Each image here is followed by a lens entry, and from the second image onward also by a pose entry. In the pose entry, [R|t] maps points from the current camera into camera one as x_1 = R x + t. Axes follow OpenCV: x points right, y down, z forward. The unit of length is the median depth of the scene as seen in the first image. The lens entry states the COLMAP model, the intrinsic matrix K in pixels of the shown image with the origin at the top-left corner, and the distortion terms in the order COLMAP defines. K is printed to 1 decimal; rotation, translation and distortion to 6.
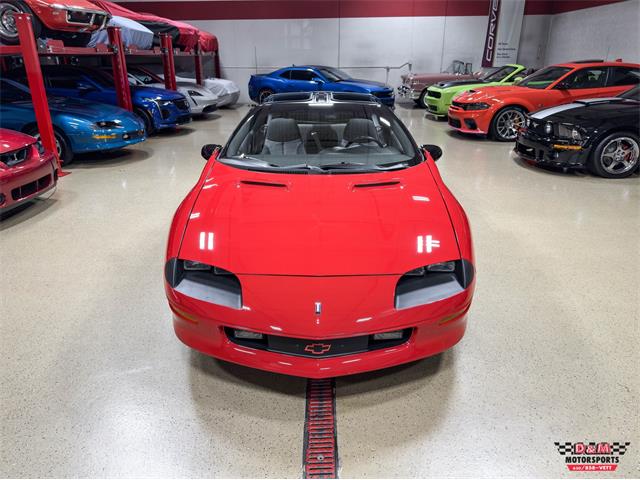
lens RADIAL K [[460.7, 0, 320.0], [0, 460.7, 240.0], [0, 0, 1]] dist [0.007033, -0.013524]
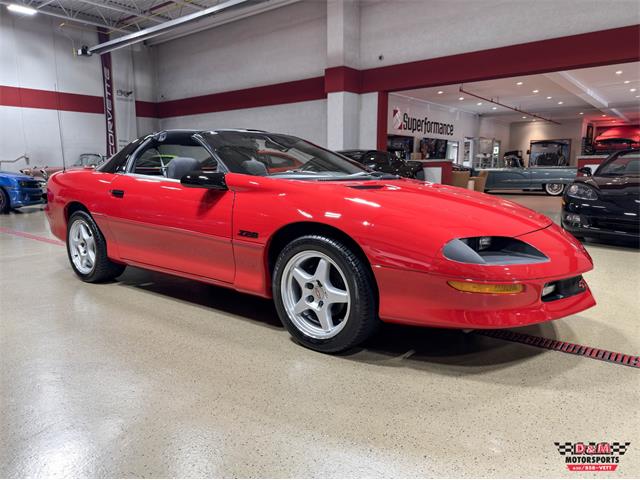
lens RADIAL K [[462.0, 0, 320.0], [0, 462.0, 240.0], [0, 0, 1]] dist [0.049028, -0.078688]
pose [[0.614141, -0.113598, 0.780978, -0.305190], [0.289960, 0.952852, -0.089419, 0.011449], [-0.733999, 0.281368, 0.618124, 0.170917]]
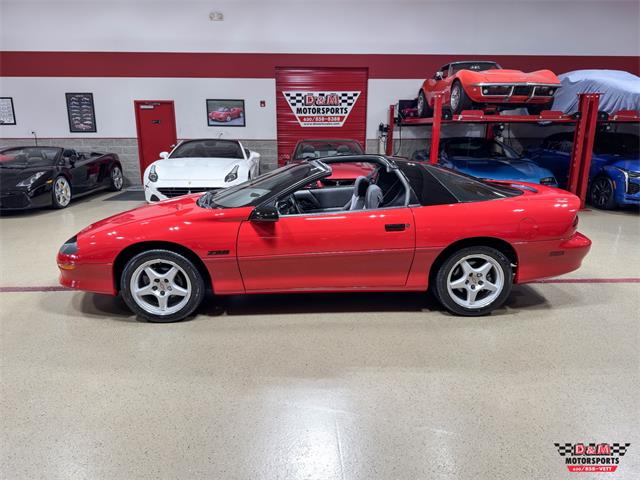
lens RADIAL K [[442.0, 0, 318.3], [0, 442.0, 242.5], [0, 0, 1]] dist [0.082755, -0.122186]
pose [[0.056904, 0.245360, -0.967761, 0.484306], [-0.364709, 0.907449, 0.208624, -0.152598], [0.929381, 0.341079, 0.141122, 0.408029]]
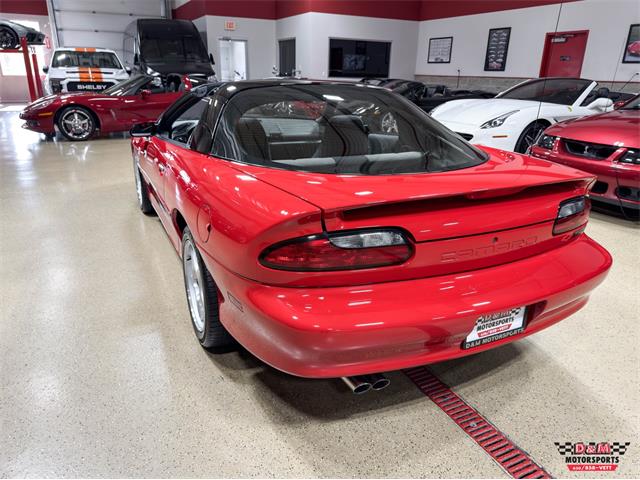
lens RADIAL K [[460.7, 0, 320.0], [0, 460.7, 240.0], [0, 0, 1]] dist [0.007033, -0.013524]
pose [[-0.894877, 0.136743, -0.424849, 0.146451], [-0.180894, 0.759090, 0.625347, -0.282894], [0.408011, 0.636462, -0.654556, 0.797078]]
